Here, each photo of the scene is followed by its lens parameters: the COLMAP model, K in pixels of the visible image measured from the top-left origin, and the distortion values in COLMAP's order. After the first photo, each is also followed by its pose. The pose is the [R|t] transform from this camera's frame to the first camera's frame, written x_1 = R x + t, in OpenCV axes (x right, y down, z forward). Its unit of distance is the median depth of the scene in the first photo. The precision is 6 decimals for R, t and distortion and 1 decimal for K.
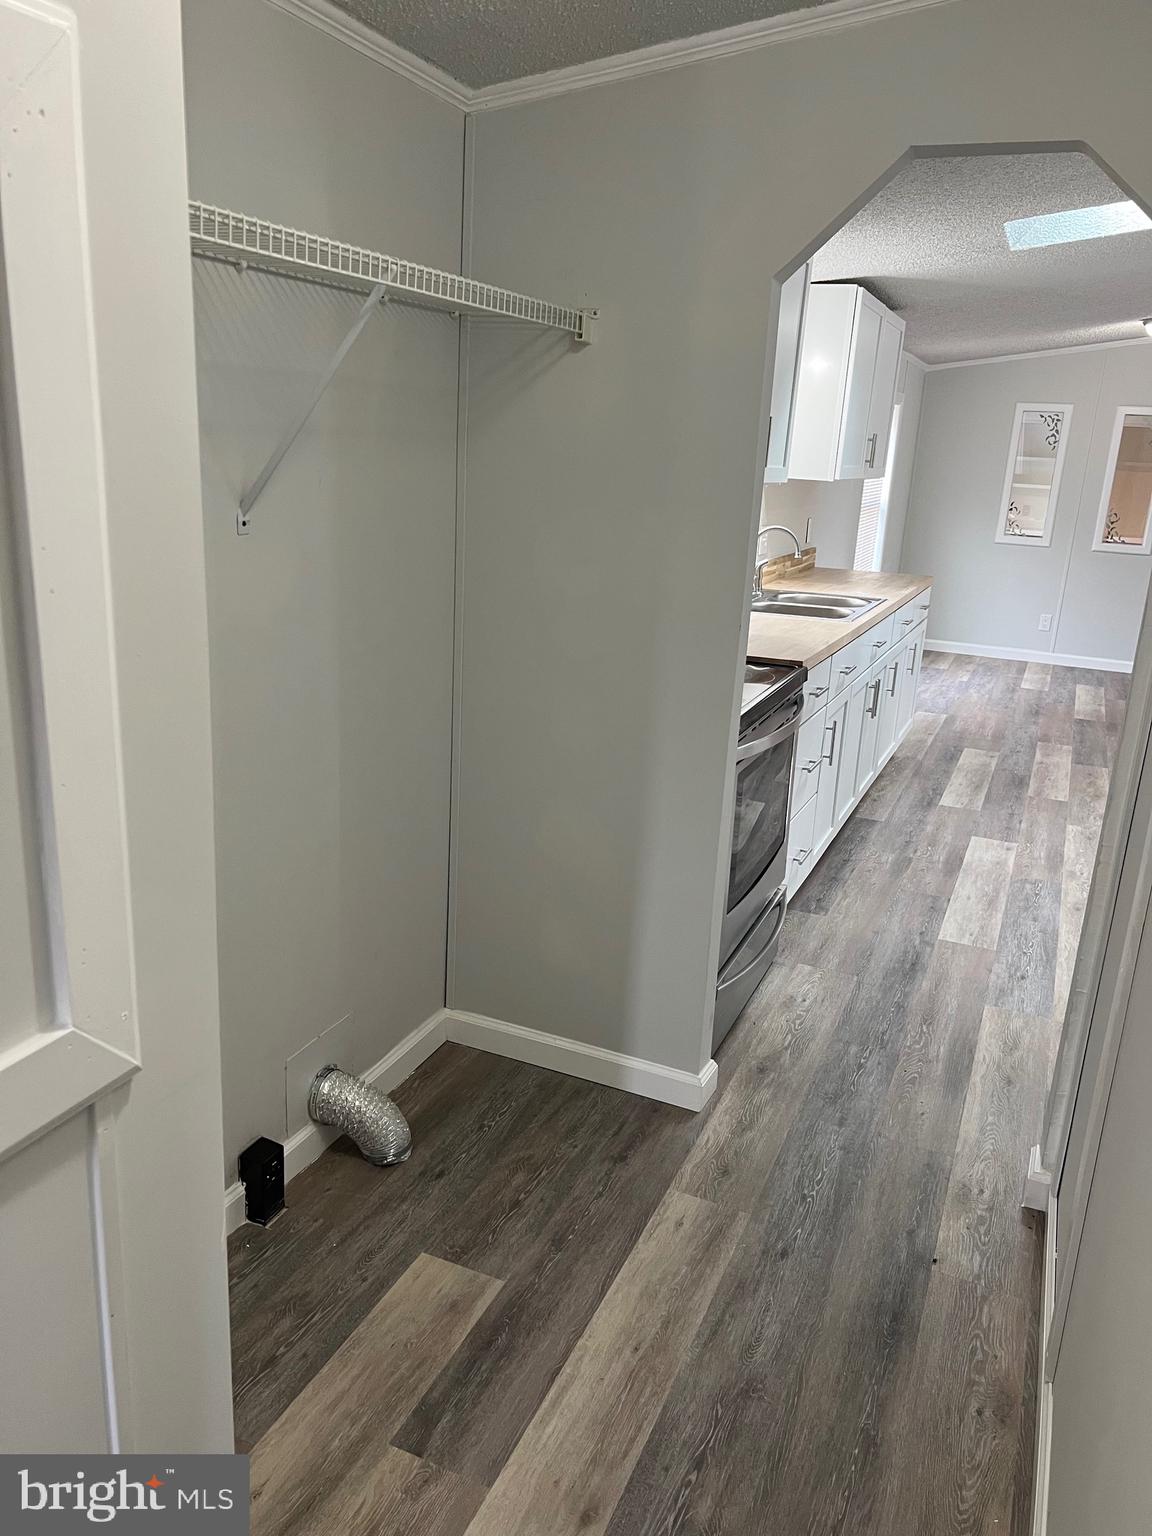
lens RADIAL K [[1146.7, 0, 550.3], [0, 1146.7, 771.1], [0, 0, 1]] dist [0.059802, -0.081869]
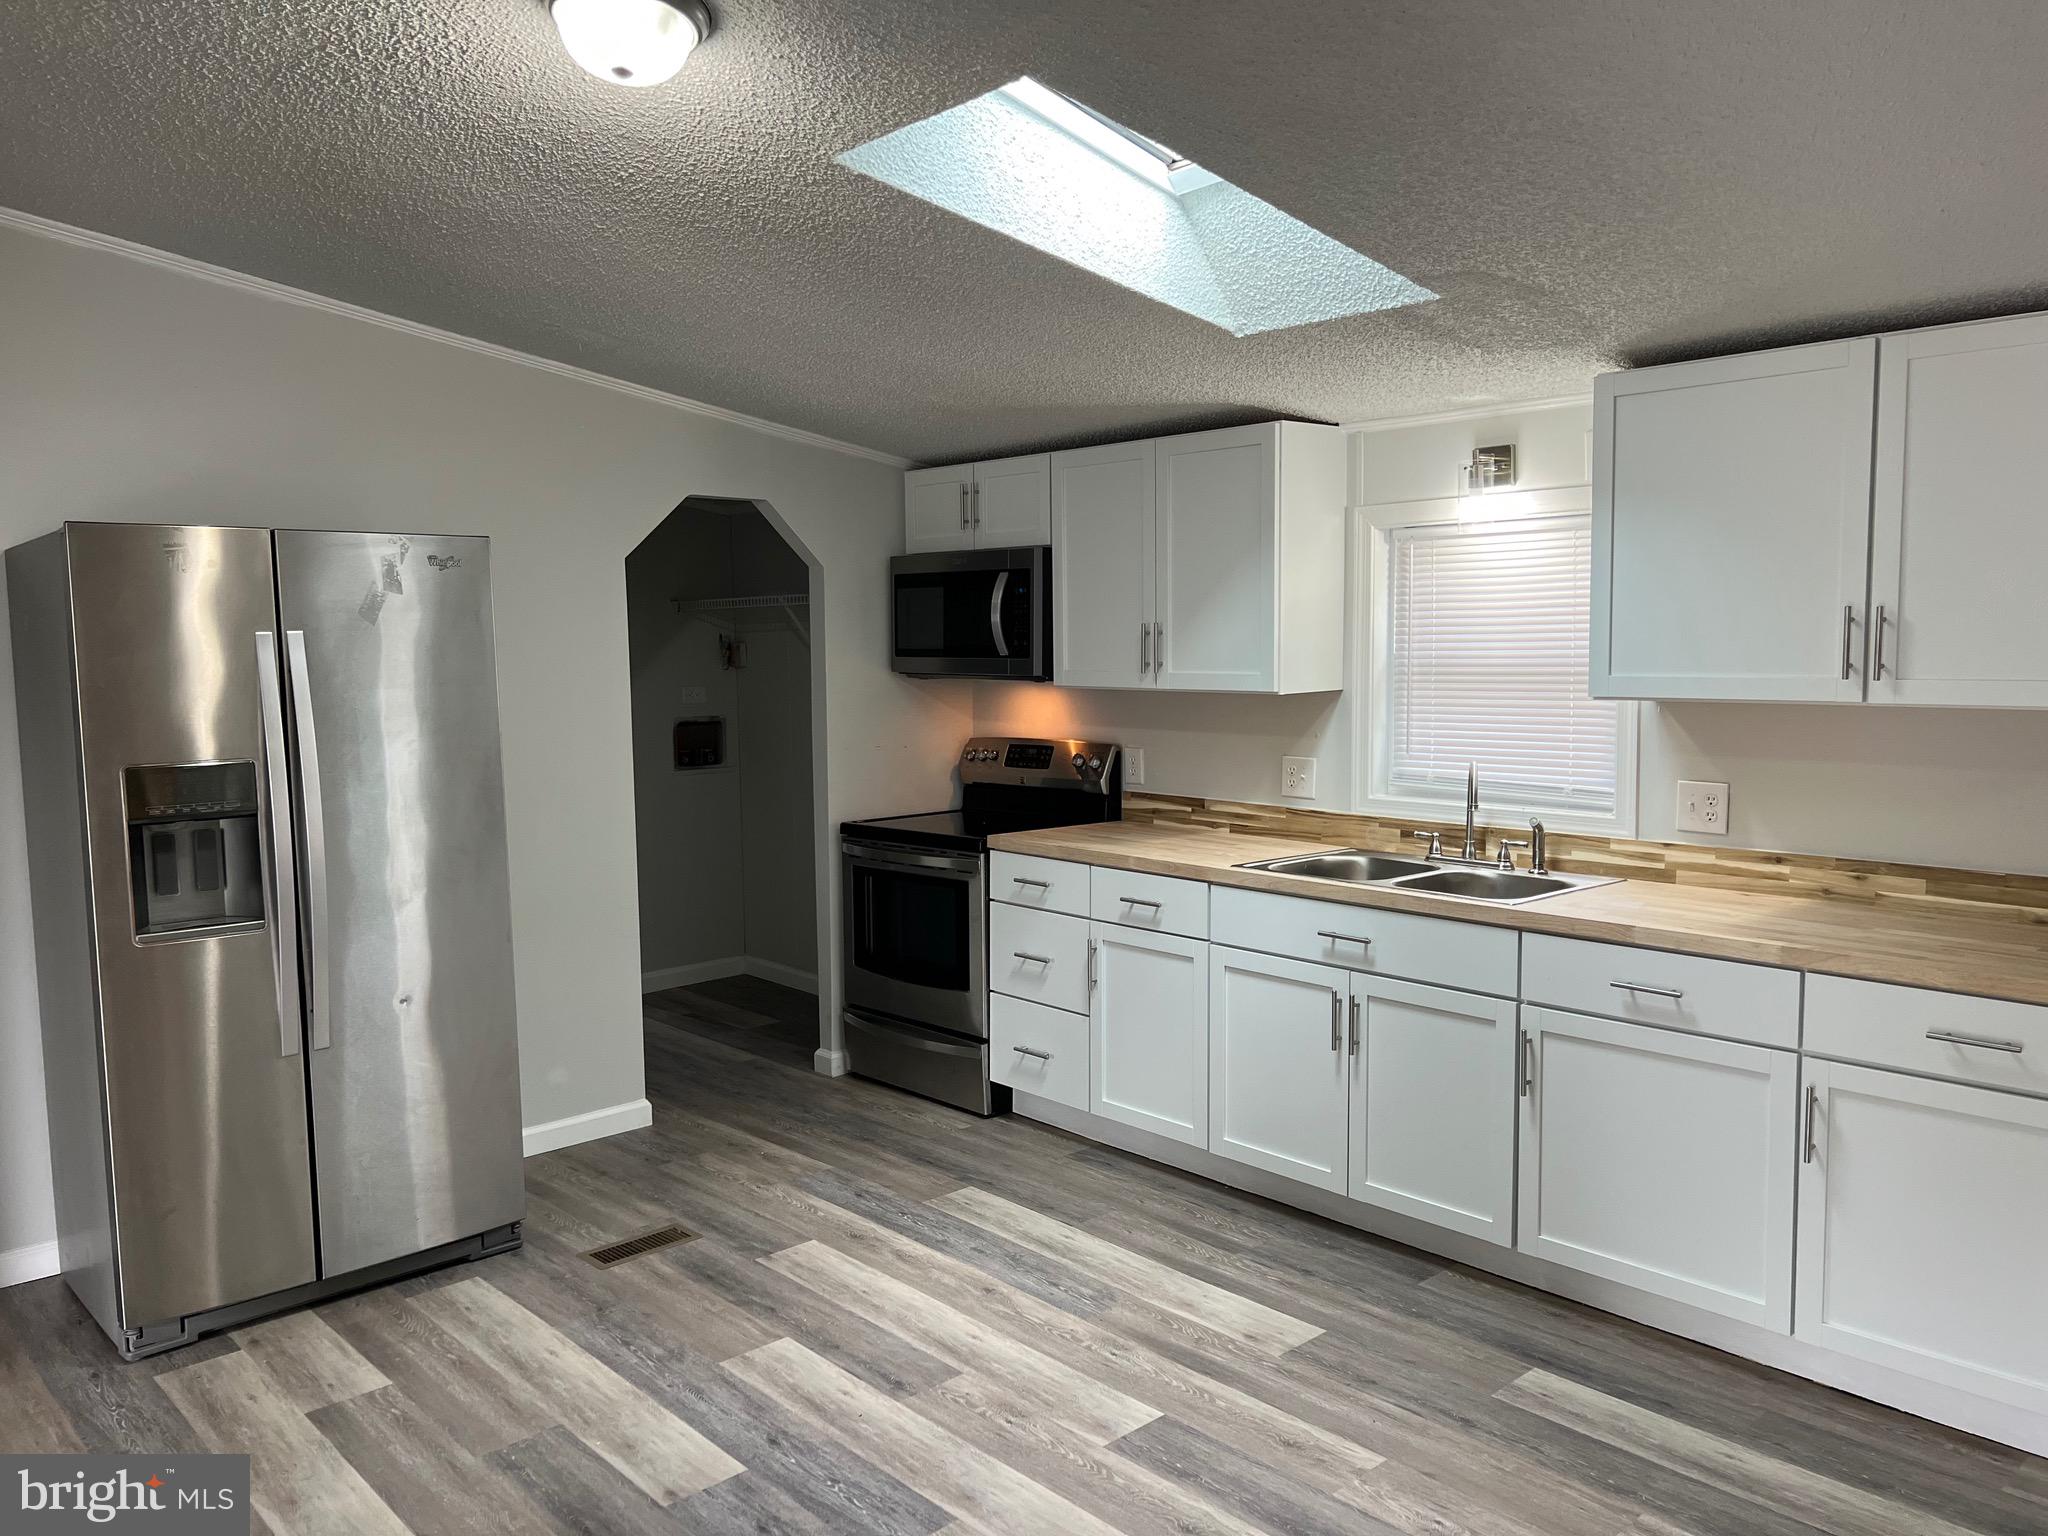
lens RADIAL K [[1528.9, 0, 1024.0], [0, 1528.9, 768.0], [0, 0, 1]] dist [0.059802, -0.081869]
pose [[-0.387028, 0.039023, -0.921242, 1.615007], [-0.262843, 0.952982, 0.150792, -0.395058], [0.883811, 0.300503, -0.358574, 1.606109]]
